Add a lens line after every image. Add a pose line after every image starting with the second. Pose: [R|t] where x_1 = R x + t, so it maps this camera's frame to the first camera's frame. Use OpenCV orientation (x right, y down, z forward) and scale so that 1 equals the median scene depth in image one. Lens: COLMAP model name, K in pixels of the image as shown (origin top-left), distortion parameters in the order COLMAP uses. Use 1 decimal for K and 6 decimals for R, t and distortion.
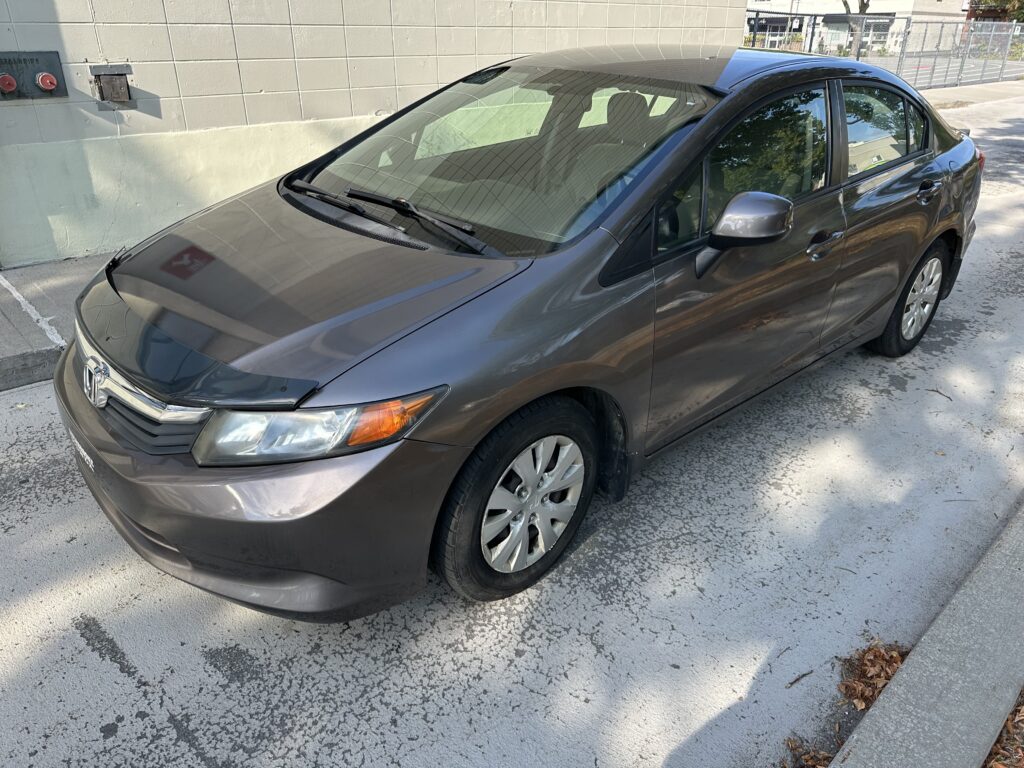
lens RADIAL K [[730.9, 0, 510.1], [0, 730.9, 373.5], [0, 0, 1]] dist [0.073417, -0.120835]
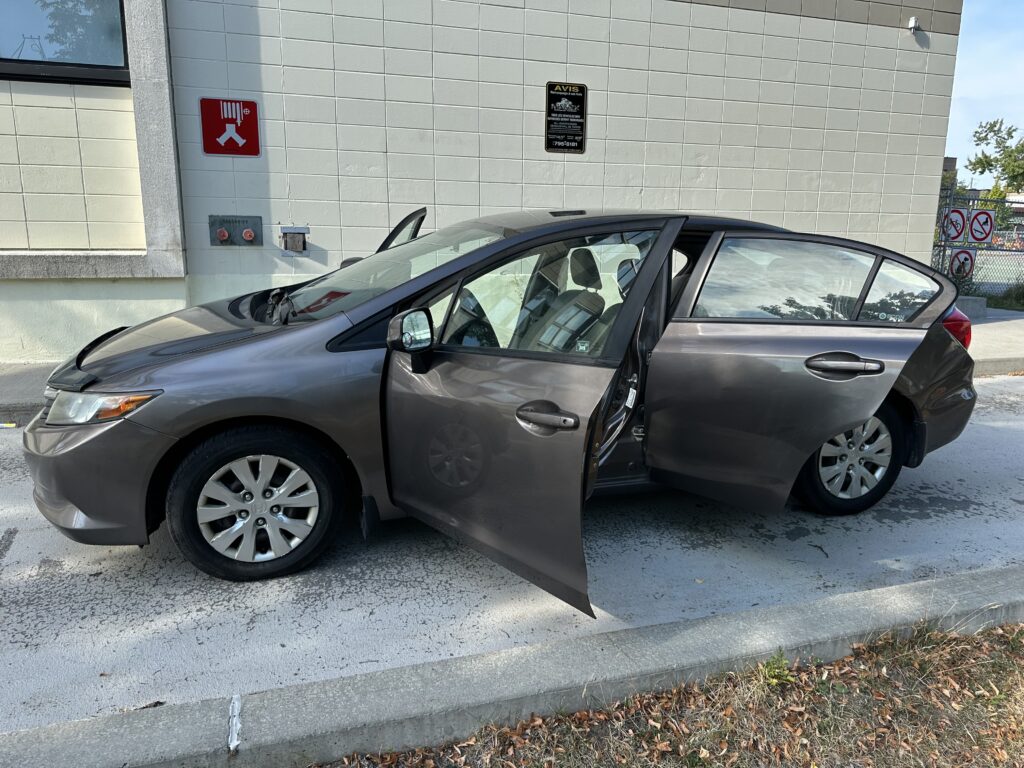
lens RADIAL K [[722.7, 0, 512.0], [0, 722.7, 384.0], [0, 0, 1]] dist [0.006052, -0.005979]
pose [[0.904450, 0.098366, -0.415084, 0.538815], [-0.189445, 0.964452, -0.184238, 0.065392], [0.382205, 0.245269, 0.890933, -0.019492]]
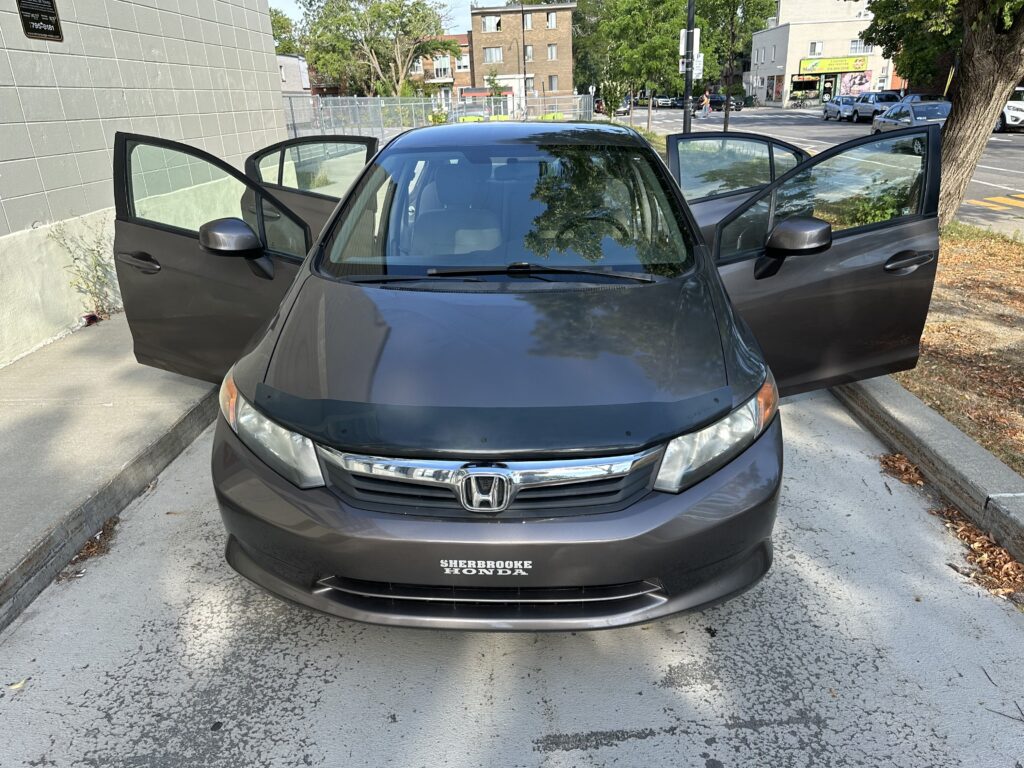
lens RADIAL K [[722.7, 0, 512.0], [0, 722.7, 384.0], [0, 0, 1]] dist [0.006052, -0.005979]
pose [[0.705751, -0.292236, 0.645379, -0.592022], [0.336182, 0.940008, 0.058017, -0.088232], [-0.623616, 0.176019, 0.761656, 0.137843]]
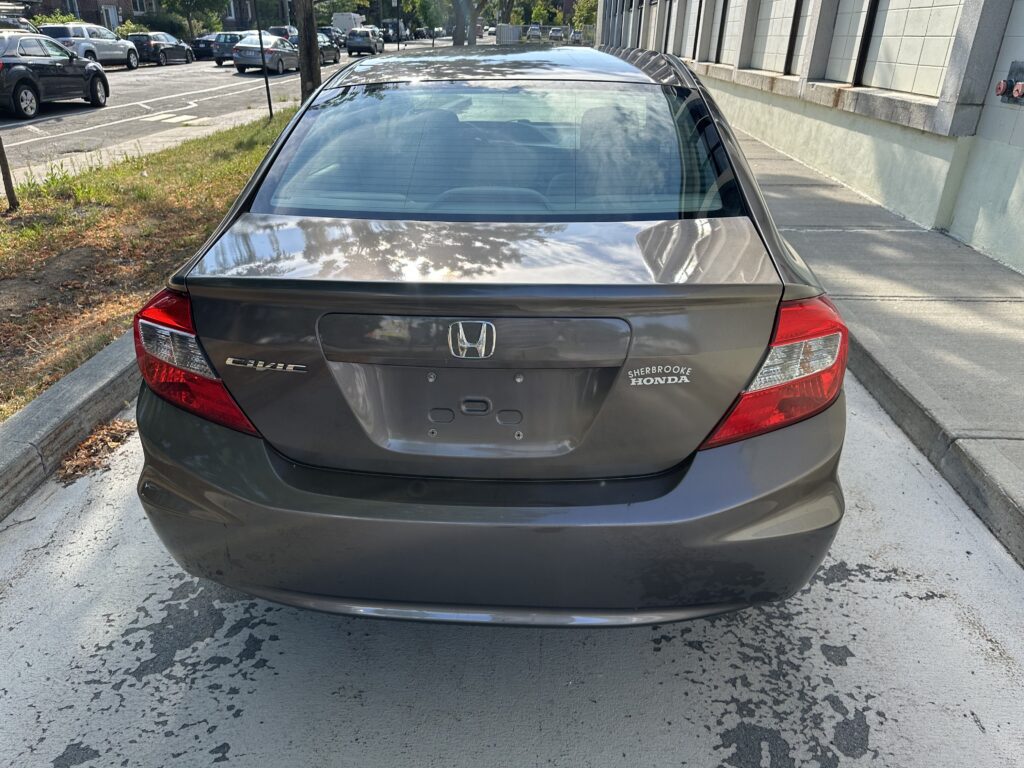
lens RADIAL K [[722.7, 0, 512.0], [0, 722.7, 384.0], [0, 0, 1]] dist [0.006052, -0.005979]
pose [[-0.711542, 0.289132, -0.640399, 0.809139], [-0.320575, 0.677442, 0.662045, -0.640601], [0.625252, 0.676369, -0.389340, 1.399140]]
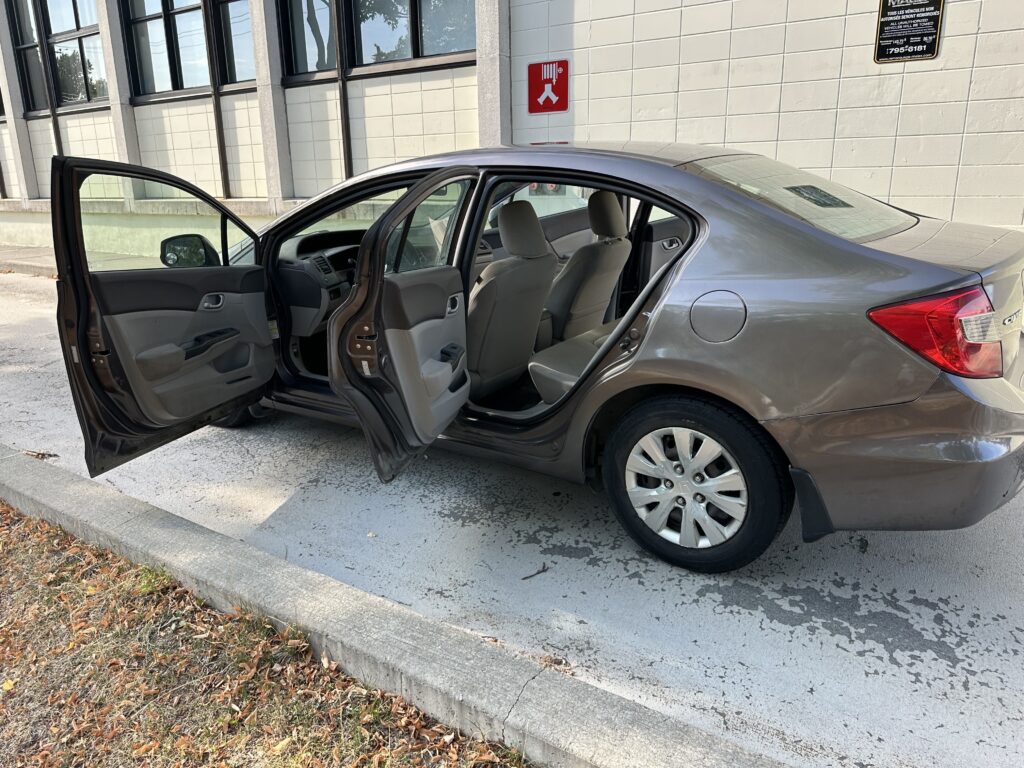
lens RADIAL K [[716.7, 0, 508.8], [0, 716.7, 366.8], [0, 0, 1]] dist [0.073593, -0.079592]
pose [[0.232981, 0.240029, -0.942394, 1.119050], [-0.392587, 0.909802, 0.134672, -0.228119], [0.889717, 0.338596, 0.306198, 0.628255]]
